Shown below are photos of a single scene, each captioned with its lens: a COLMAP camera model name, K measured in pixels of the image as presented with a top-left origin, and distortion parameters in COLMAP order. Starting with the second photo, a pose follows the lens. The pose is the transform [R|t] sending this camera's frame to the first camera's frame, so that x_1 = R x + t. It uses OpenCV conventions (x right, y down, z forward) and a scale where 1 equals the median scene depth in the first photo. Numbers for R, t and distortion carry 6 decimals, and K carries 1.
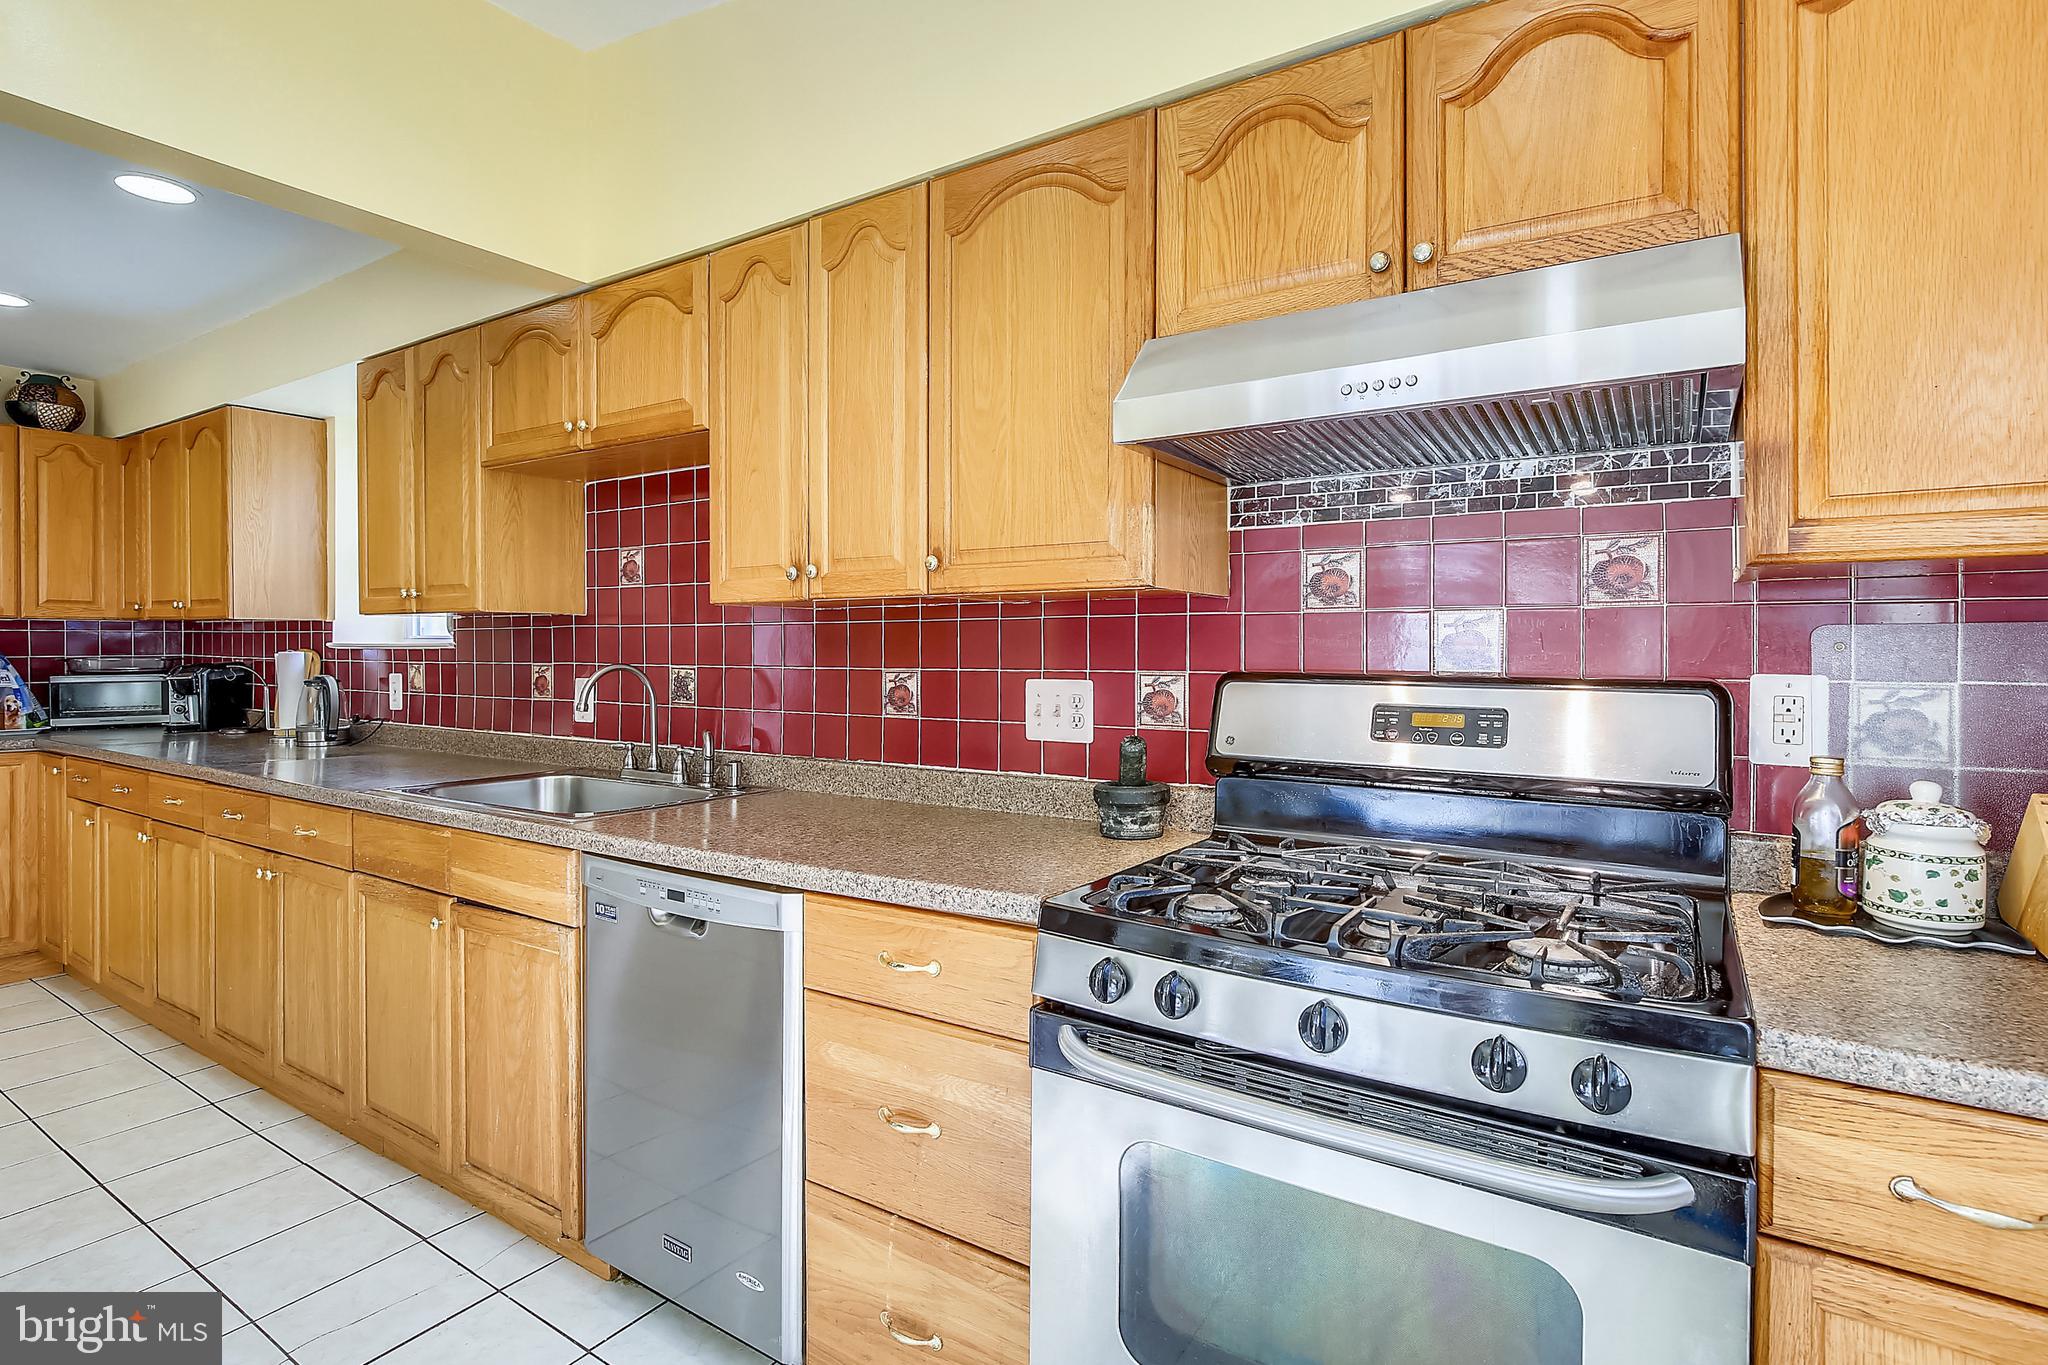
lens RADIAL K [[987.6, 0, 1086.6], [0, 987.6, 656.6], [0, 0, 1]] dist [-0.006754, -0.000041]
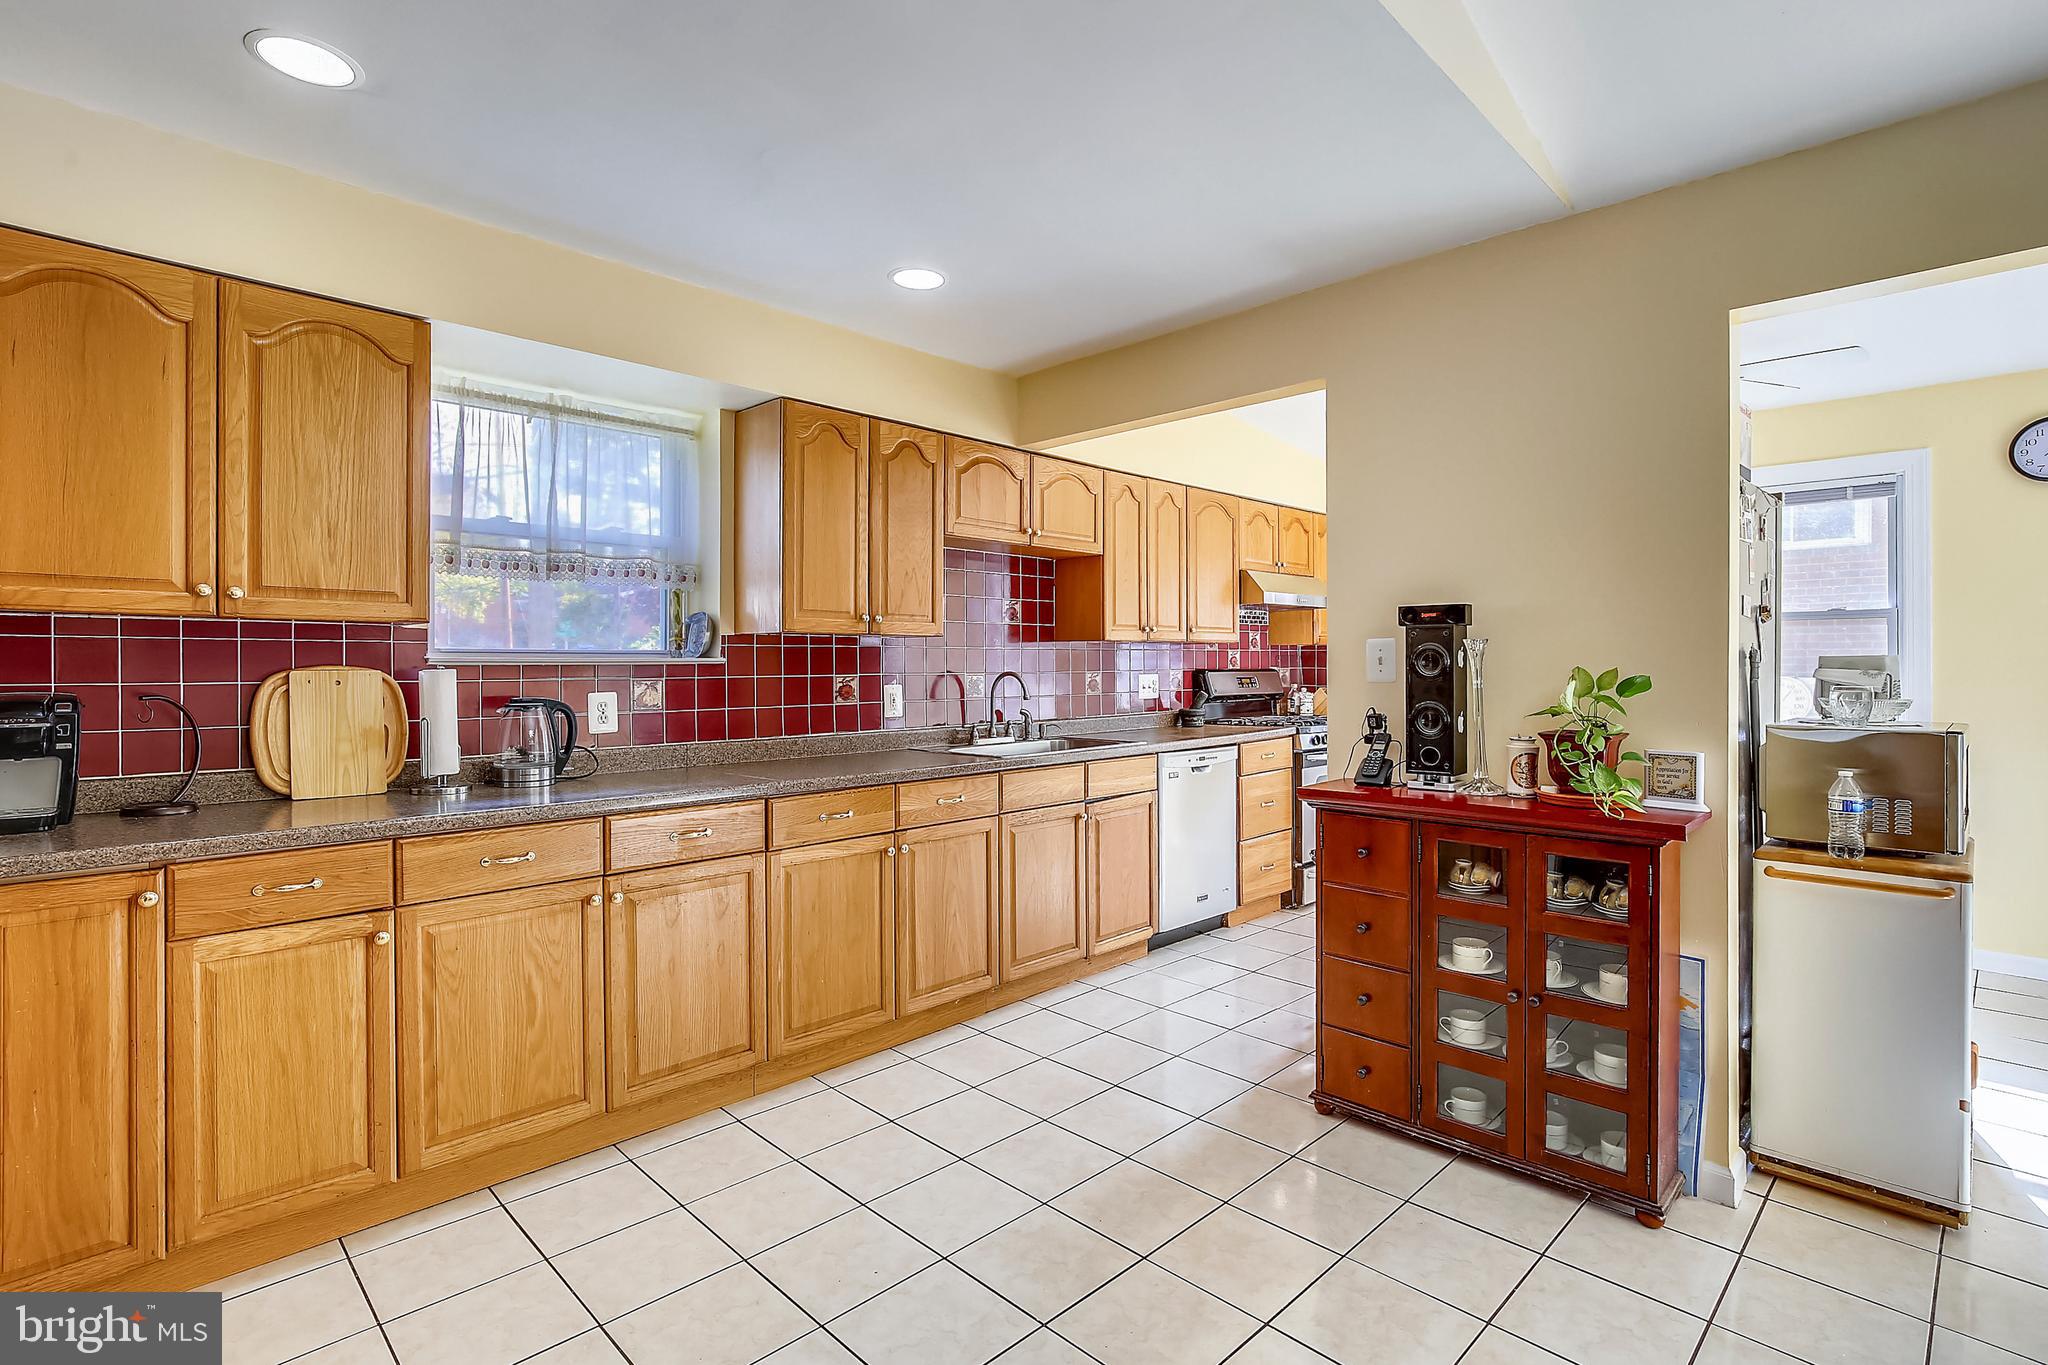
lens RADIAL K [[979.3, 0, 1030.7], [0, 979.3, 667.6], [0, 0, 1]] dist [-0.002450, 0.001765]
pose [[0.225722, -0.012898, 0.974106, -3.315157], [0.007972, 0.999903, 0.011393, -0.028828], [-0.974159, 0.005194, 0.225803, 0.951214]]
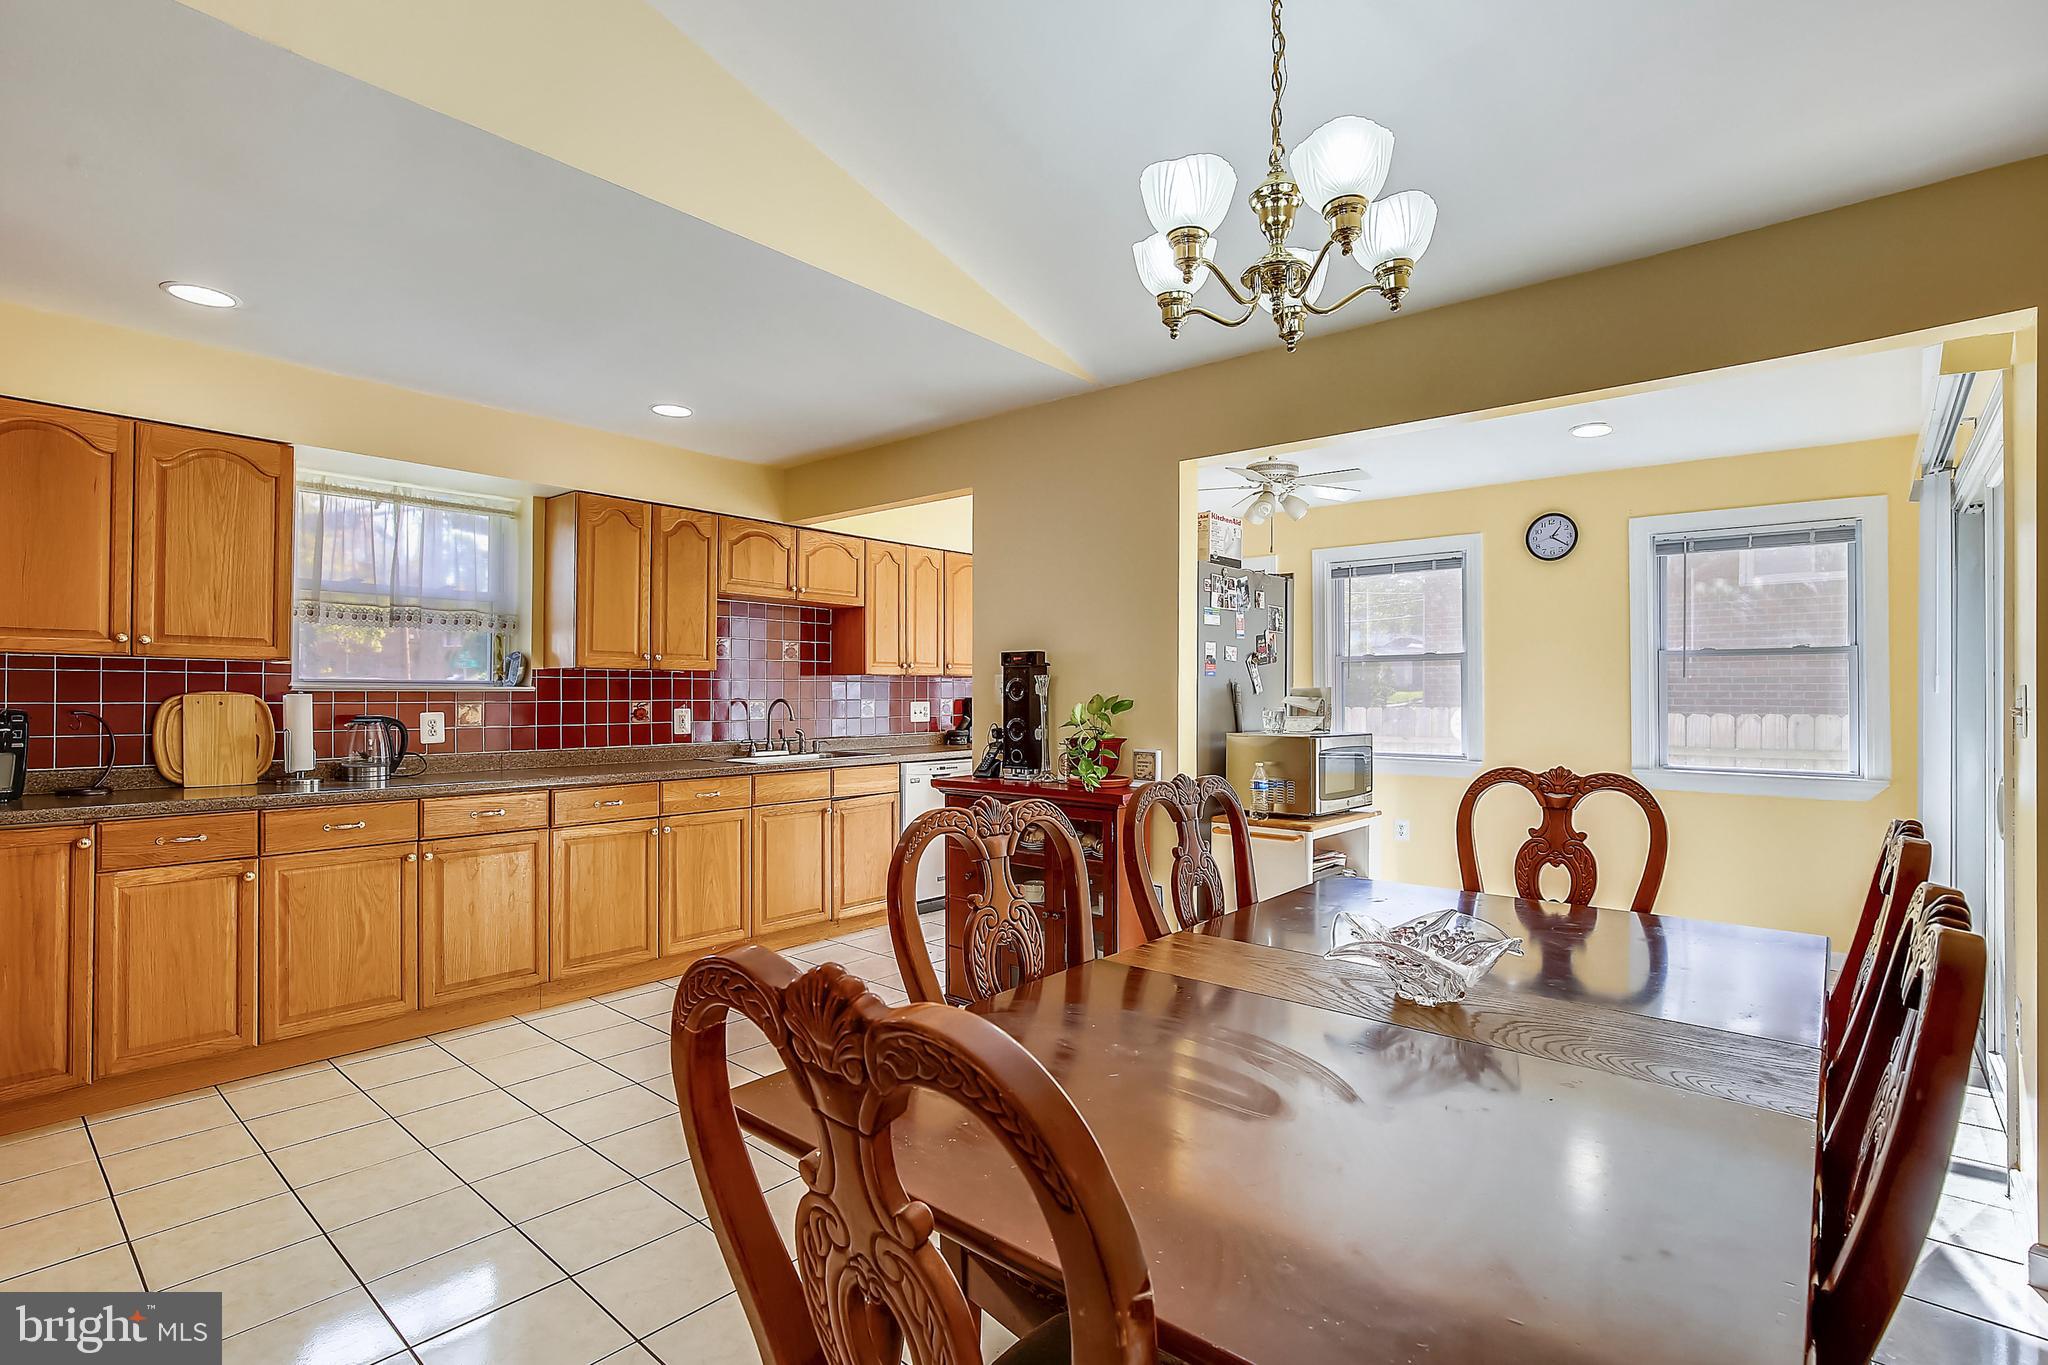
lens RADIAL K [[969.5, 0, 1020.7], [0, 969.5, 687.3], [0, 0, 1]] dist [-0.006169, 0.006079]
pose [[0.156508, 0.000186, 0.987677, -3.899799], [0.004538, 0.999989, -0.000907, -0.020801], [-0.987666, 0.004624, 0.156506, 0.276394]]
